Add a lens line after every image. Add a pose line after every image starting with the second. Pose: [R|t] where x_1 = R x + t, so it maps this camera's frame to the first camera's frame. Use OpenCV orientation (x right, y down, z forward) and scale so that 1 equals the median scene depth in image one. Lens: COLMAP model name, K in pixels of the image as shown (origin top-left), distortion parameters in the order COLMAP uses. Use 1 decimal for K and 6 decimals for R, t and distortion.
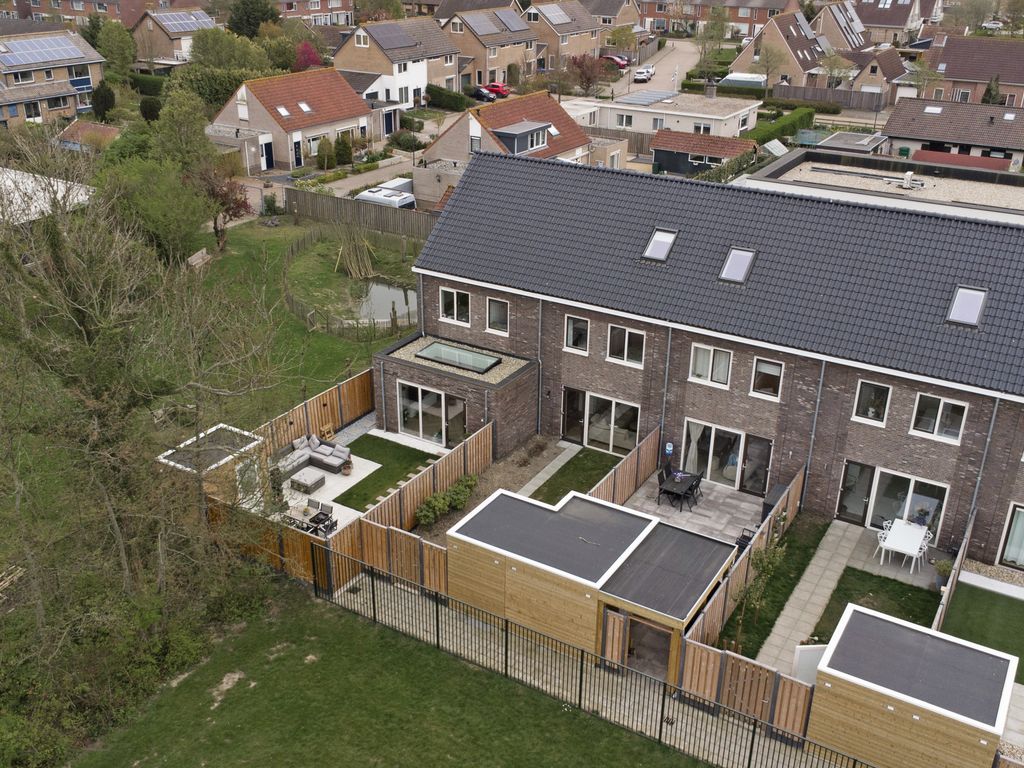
lens RADIAL K [[996.1, 0, 512.0], [0, 996.1, 384.0], [0, 0, 1]] dist [0.008020, 0.022597]
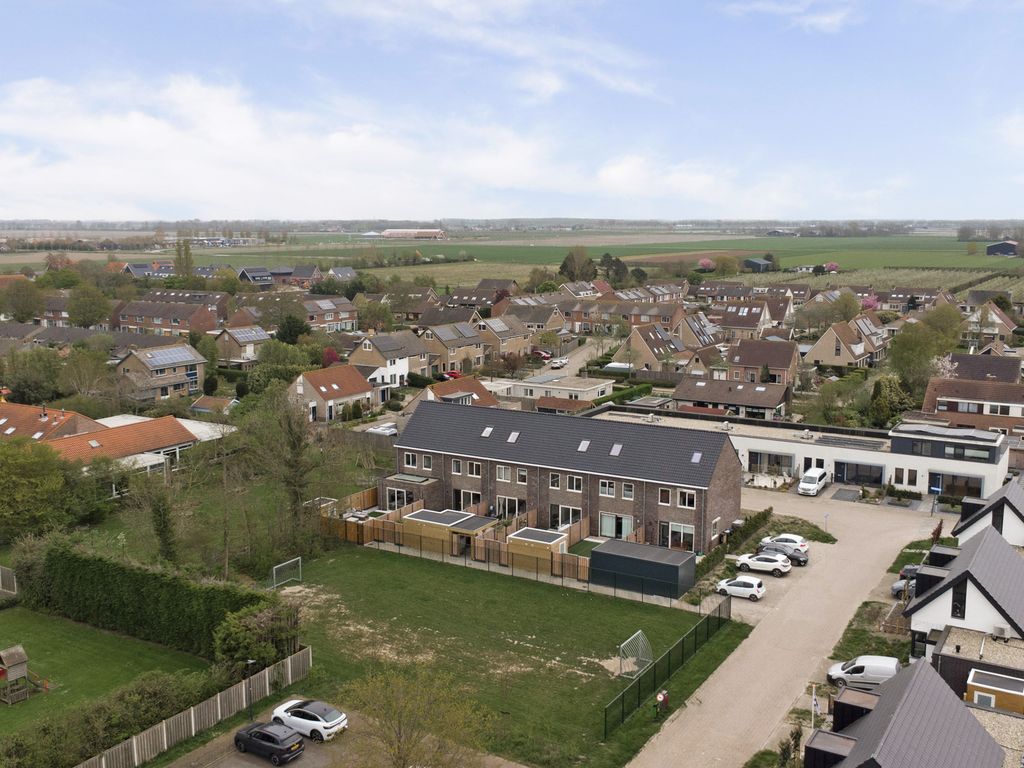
lens RADIAL K [[1043.1, 0, 512.0], [0, 1043.1, 384.0], [0, 0, 1]] dist [-0.007210, 0.007415]
pose [[0.999895, -0.012408, 0.007481, 0.086063], [0.013980, 0.961869, -0.273151, 0.219478], [-0.003806, 0.273227, 0.961942, -0.752606]]
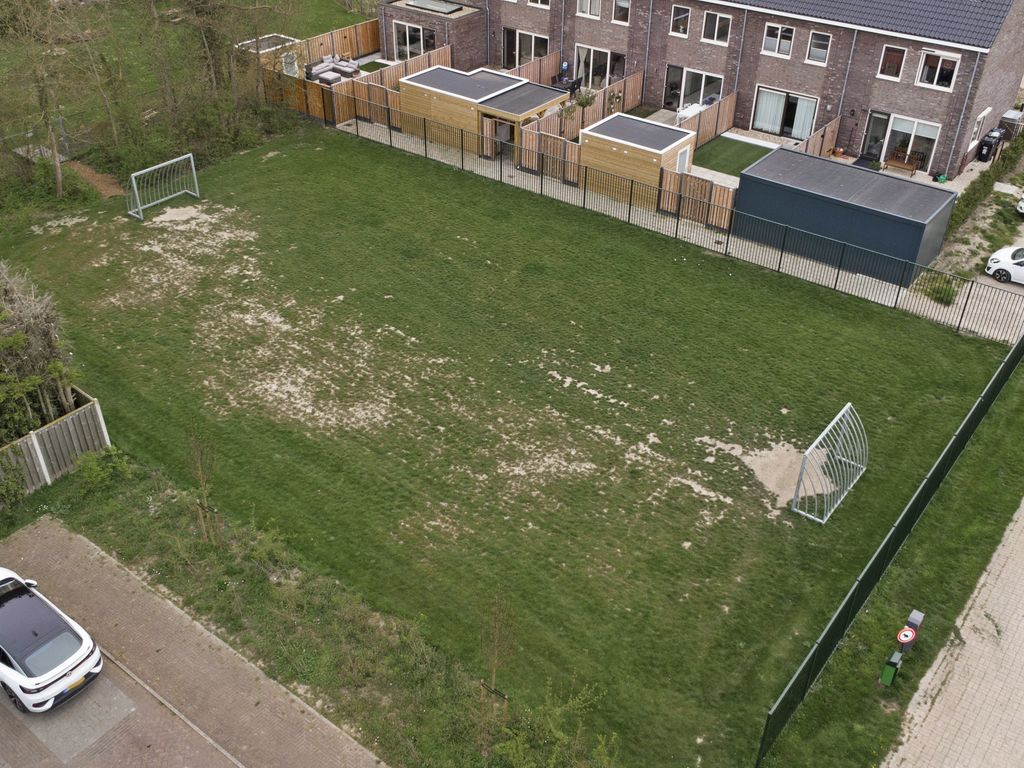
lens RADIAL K [[996.1, 0, 512.0], [0, 996.1, 384.0], [0, 0, 1]] dist [0.008020, 0.022597]
pose [[0.994275, 0.060088, -0.088356, 0.106077], [-0.043663, 0.983188, 0.177299, 0.121021], [0.097524, -0.172426, 0.980183, -0.251786]]
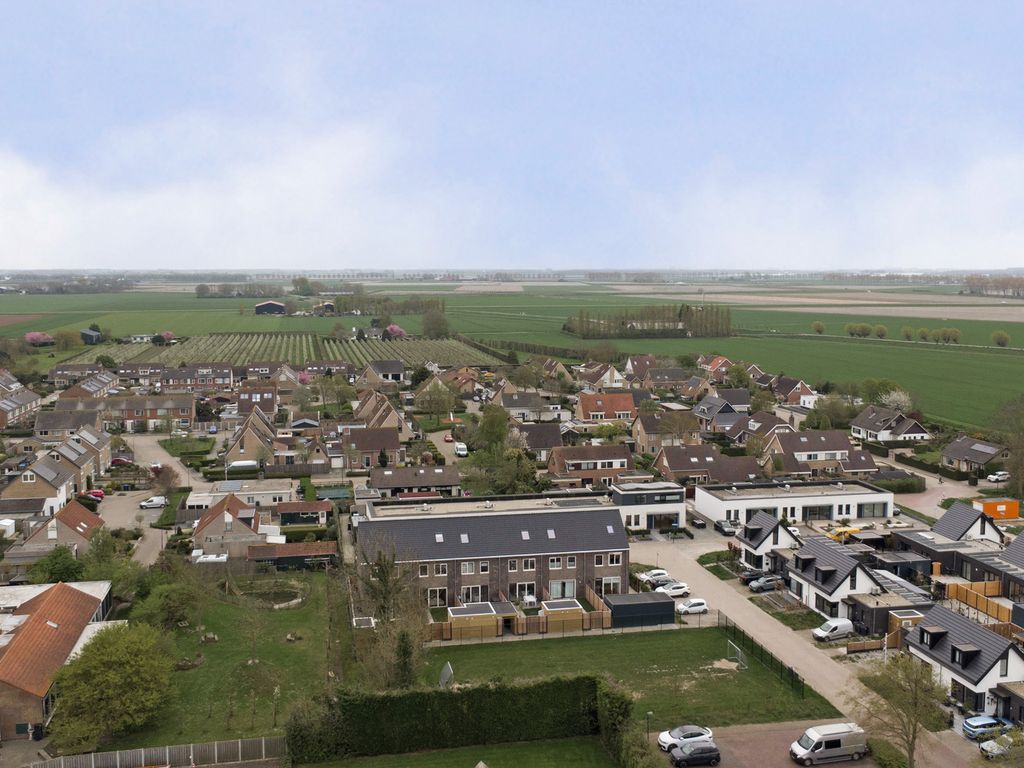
lens RADIAL K [[1058.9, 0, 512.0], [0, 1058.9, 384.0], [0, 0, 1]] dist [0.003108, 0.017148]
pose [[0.732644, -0.086066, 0.675148, -0.882576], [0.293749, 0.934811, -0.199598, 0.067855], [-0.613958, 0.344558, 0.710166, -0.800072]]
